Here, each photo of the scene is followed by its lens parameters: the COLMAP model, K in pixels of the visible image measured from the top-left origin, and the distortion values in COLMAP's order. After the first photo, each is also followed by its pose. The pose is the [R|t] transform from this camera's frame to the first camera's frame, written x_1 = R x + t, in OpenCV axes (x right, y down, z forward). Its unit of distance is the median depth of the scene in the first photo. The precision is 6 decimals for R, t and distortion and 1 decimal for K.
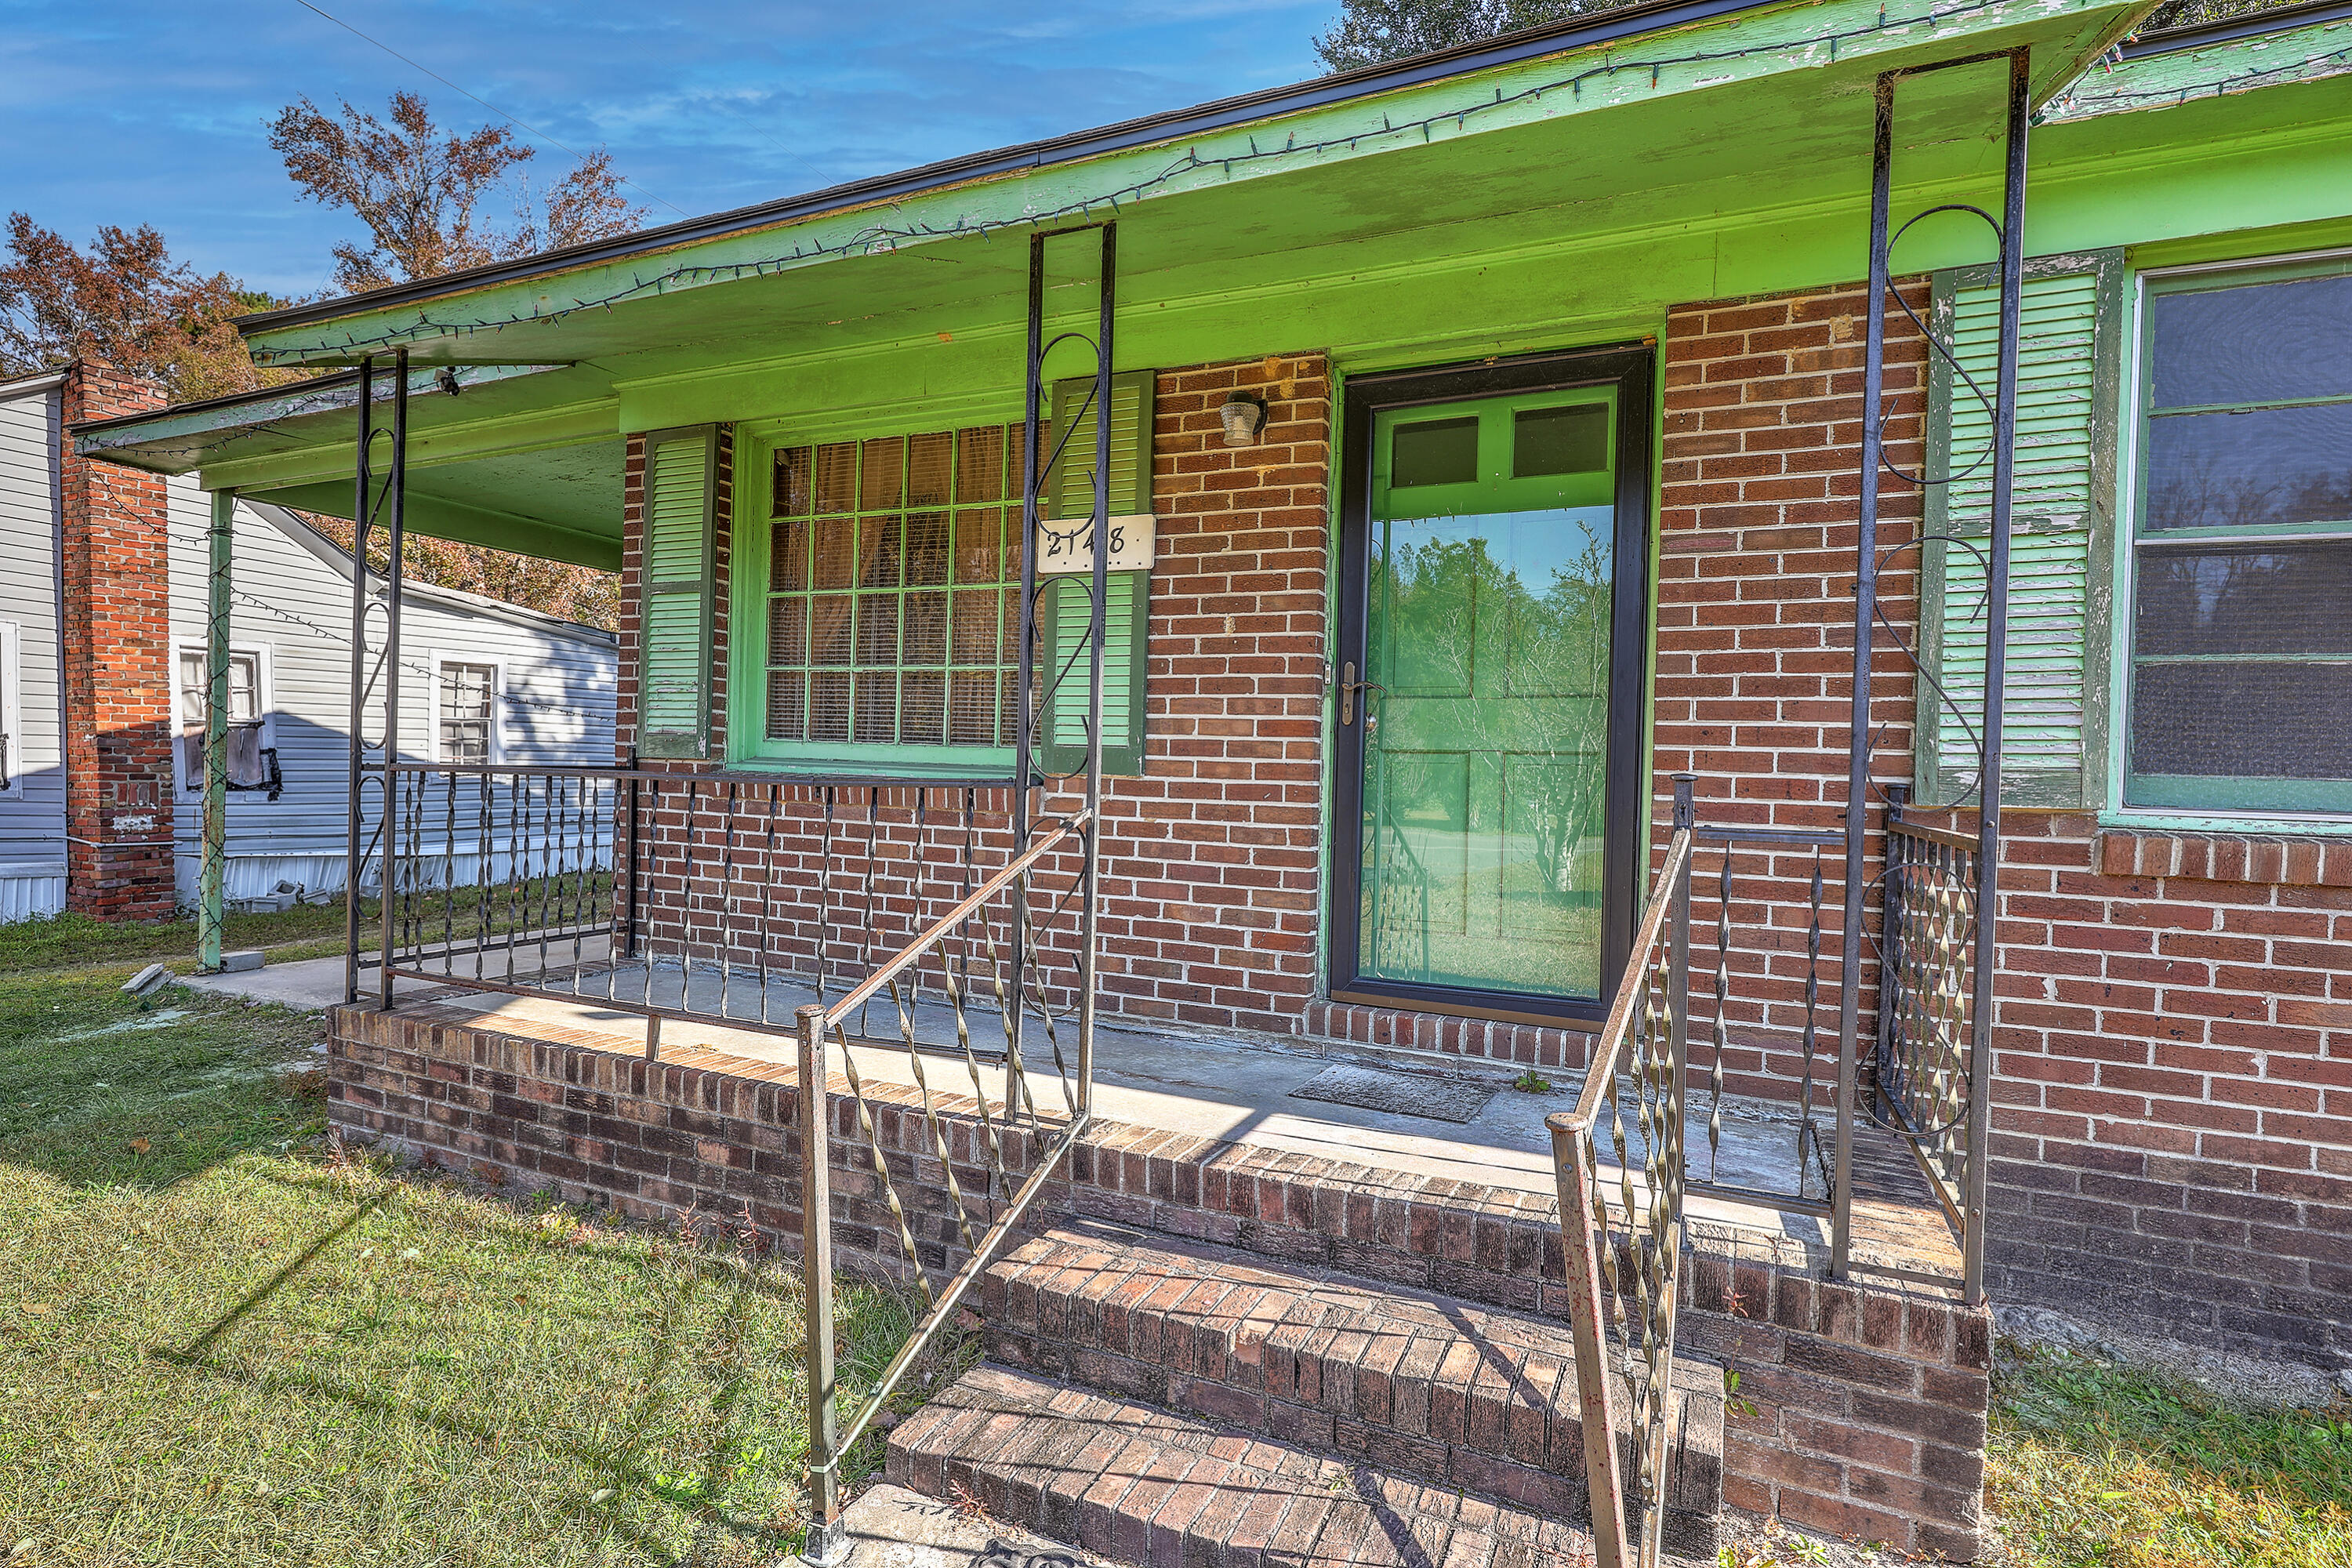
lens RADIAL K [[1187.5, 0, 1172.9], [0, 1187.5, 783.5], [0, 0, 1]] dist [0.002818, -0.000200]
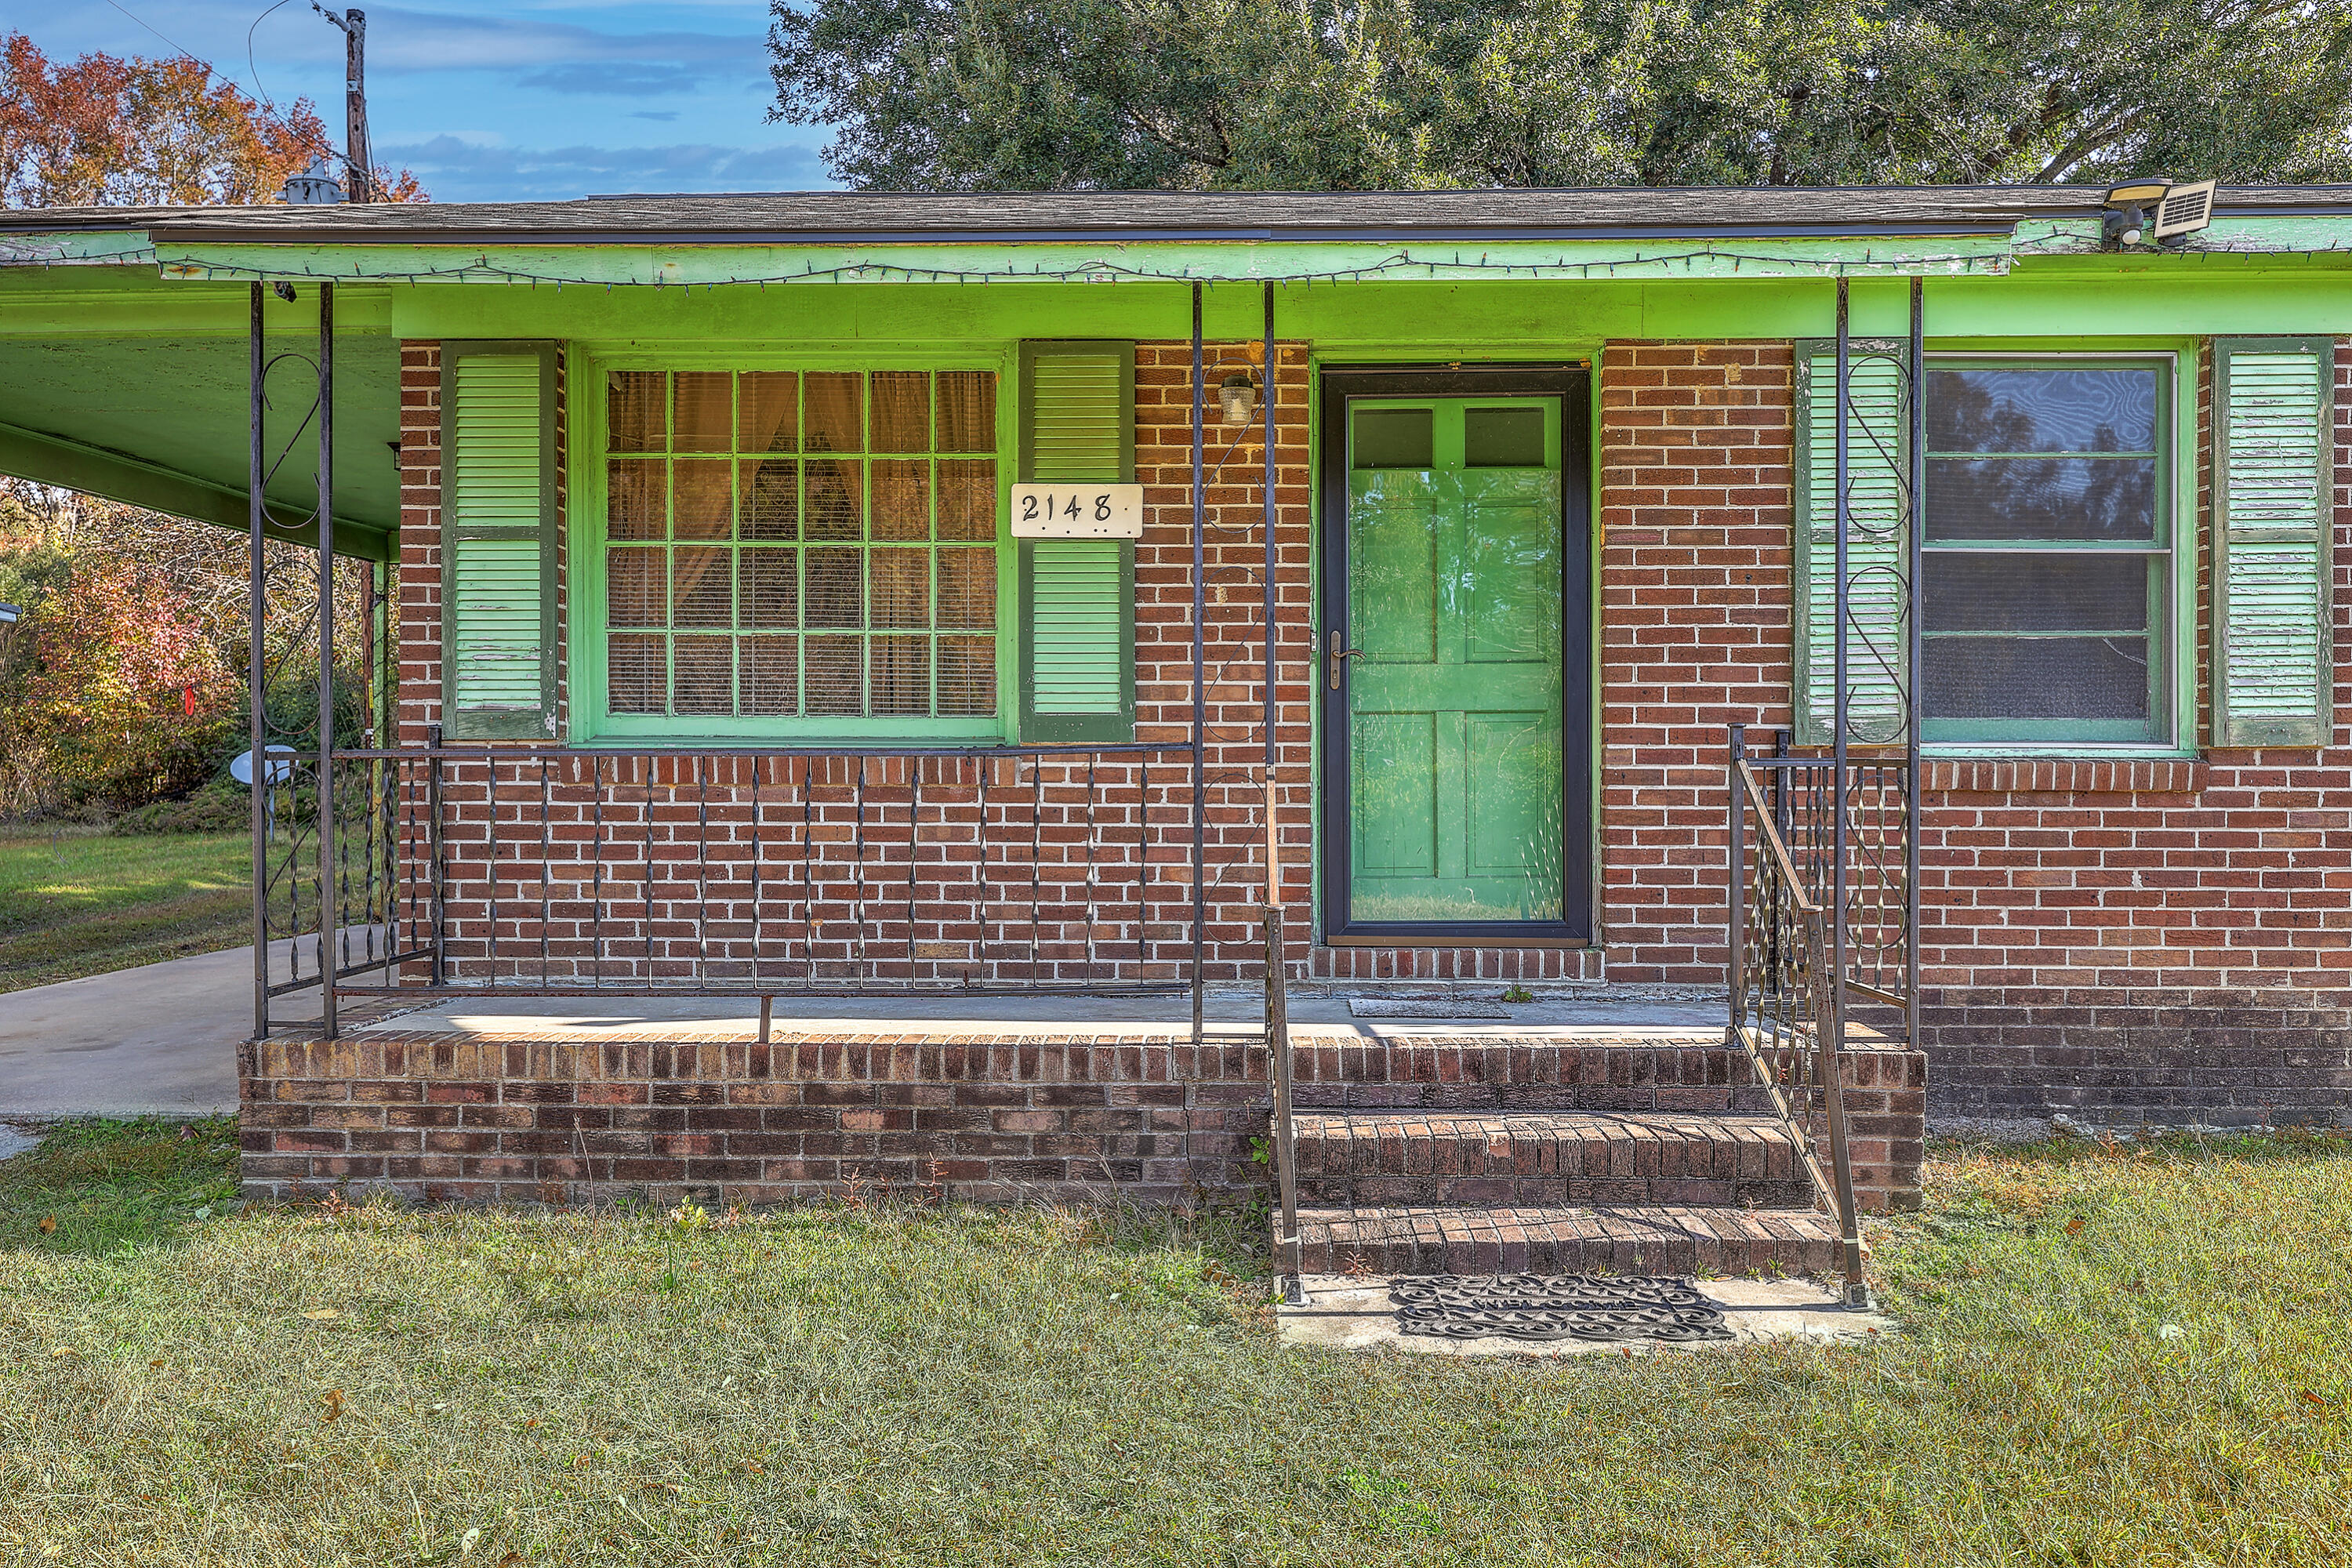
lens RADIAL K [[1810.1, 0, 1174.0], [0, 1810.1, 778.5], [0, 0, 1]] dist [0.001368, 0.001304]
pose [[0.916888, -0.033592, 0.397727, -0.719893], [0.031397, 0.999435, 0.012034, 0.008322], [-0.397907, 0.001453, 0.917425, -0.504101]]
